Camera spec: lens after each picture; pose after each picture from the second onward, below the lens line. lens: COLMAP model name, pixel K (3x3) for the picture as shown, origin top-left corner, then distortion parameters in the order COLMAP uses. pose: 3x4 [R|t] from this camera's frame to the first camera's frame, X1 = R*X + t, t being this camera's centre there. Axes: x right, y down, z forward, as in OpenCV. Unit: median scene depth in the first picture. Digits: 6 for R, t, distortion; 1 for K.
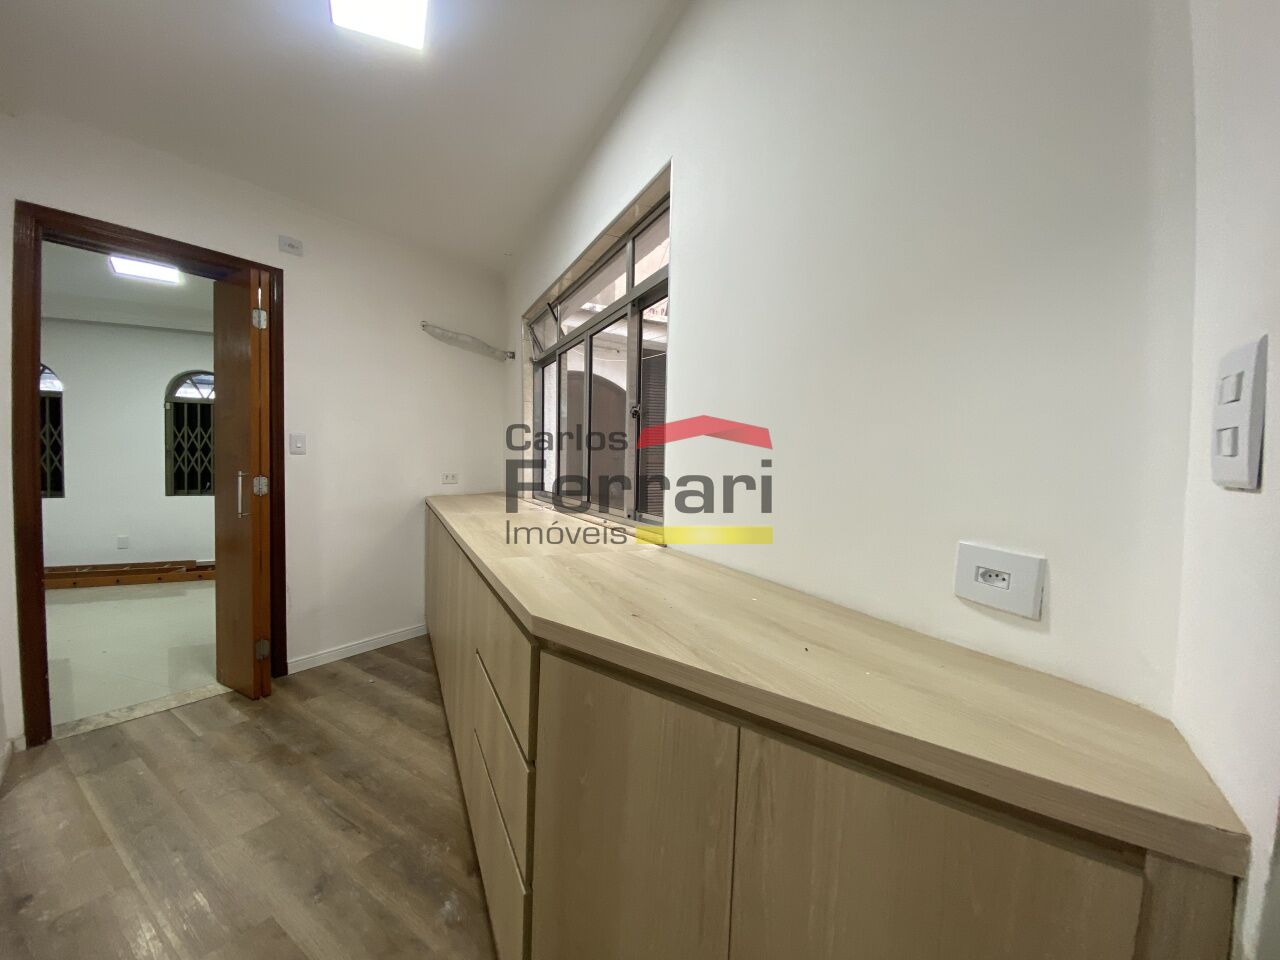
lens RADIAL K [[509.4, 0, 631.9], [0, 509.4, 477.7], [0, 0, 1]] dist [-0.009123, -0.008350]
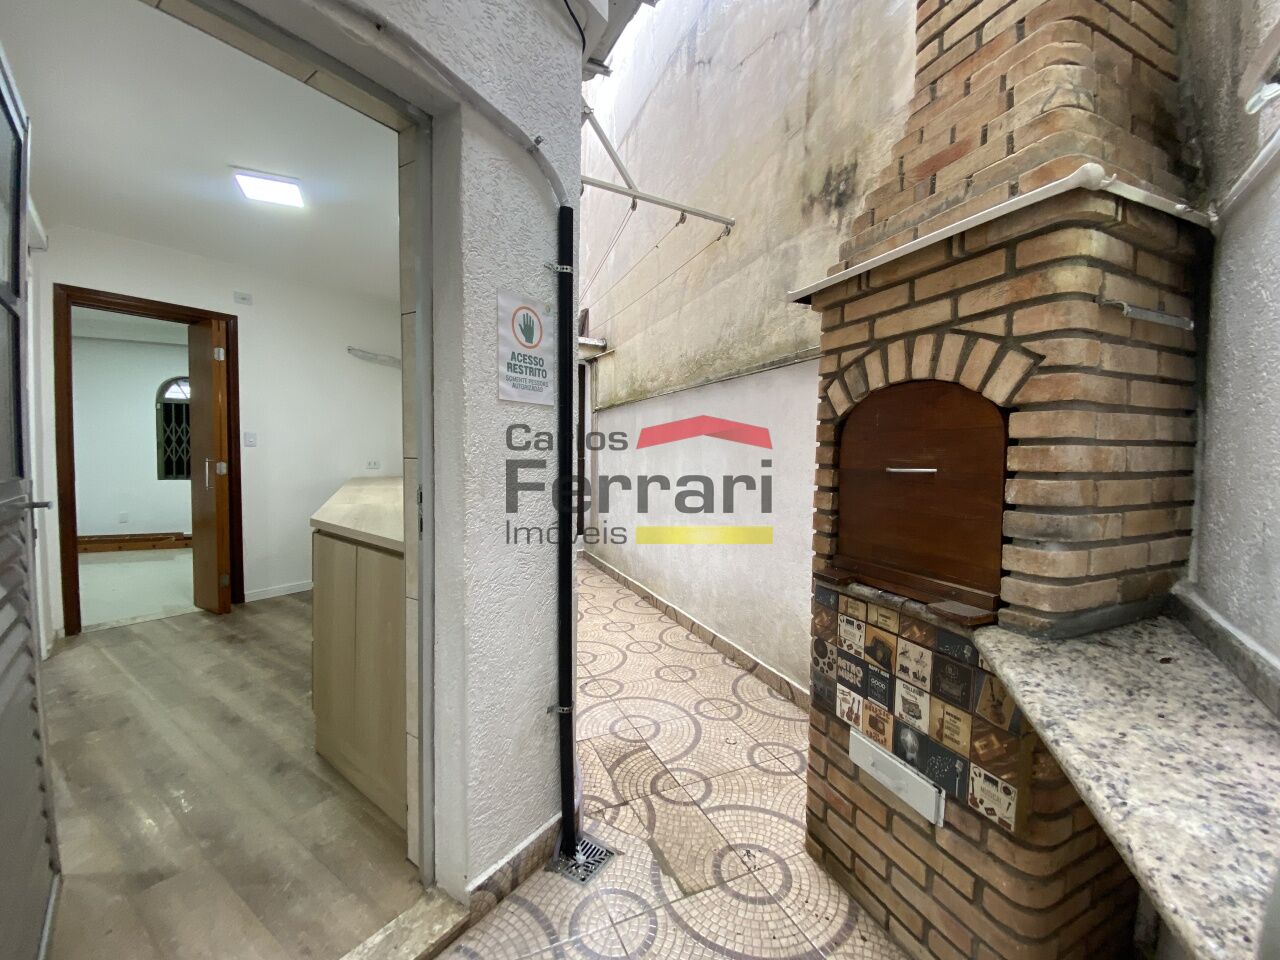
lens RADIAL K [[509.4, 0, 638.1], [0, 509.4, 477.1], [0, 0, 1]] dist [-0.009123, -0.008350]
pose [[0.999908, 0.000279, 0.013561, 0.429676], [-0.000518, 0.999845, 0.017585, 0.014620], [-0.013554, -0.017590, 0.999753, -0.452823]]
